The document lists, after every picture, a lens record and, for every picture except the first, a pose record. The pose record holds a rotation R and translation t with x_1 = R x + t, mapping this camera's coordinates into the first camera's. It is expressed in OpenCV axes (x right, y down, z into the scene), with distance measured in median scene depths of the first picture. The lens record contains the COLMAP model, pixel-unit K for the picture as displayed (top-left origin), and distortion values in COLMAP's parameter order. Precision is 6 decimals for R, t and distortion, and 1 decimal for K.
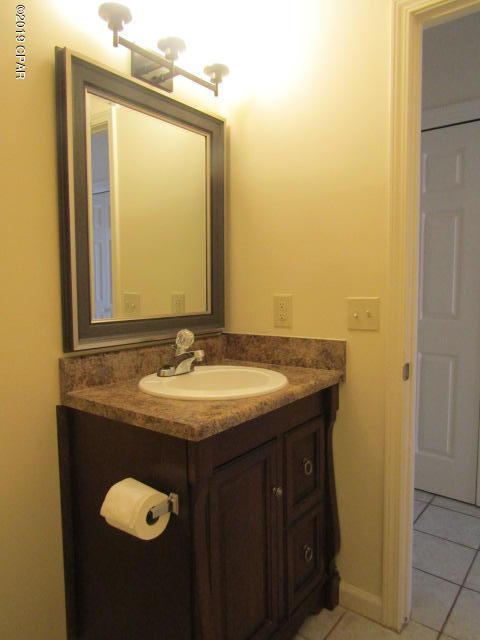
lens RADIAL K [[448.0, 0, 240.5], [0, 448.0, 319.9], [0, 0, 1]] dist [-0.000118, -0.000159]
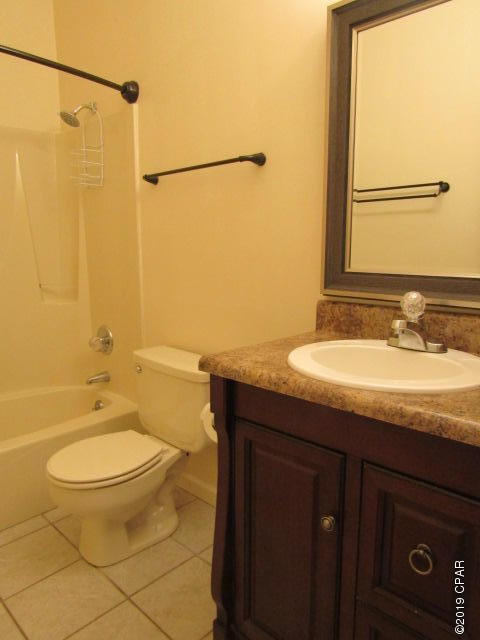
lens RADIAL K [[448.0, 0, 240.5], [0, 448.0, 319.4], [0, 0, 1]] dist [-0.000118, -0.000159]
pose [[-0.096883, 0.165844, -0.981381, 0.715846], [-0.074141, 0.982078, 0.173281, -0.045376], [0.992530, 0.089549, -0.082851, 0.857378]]
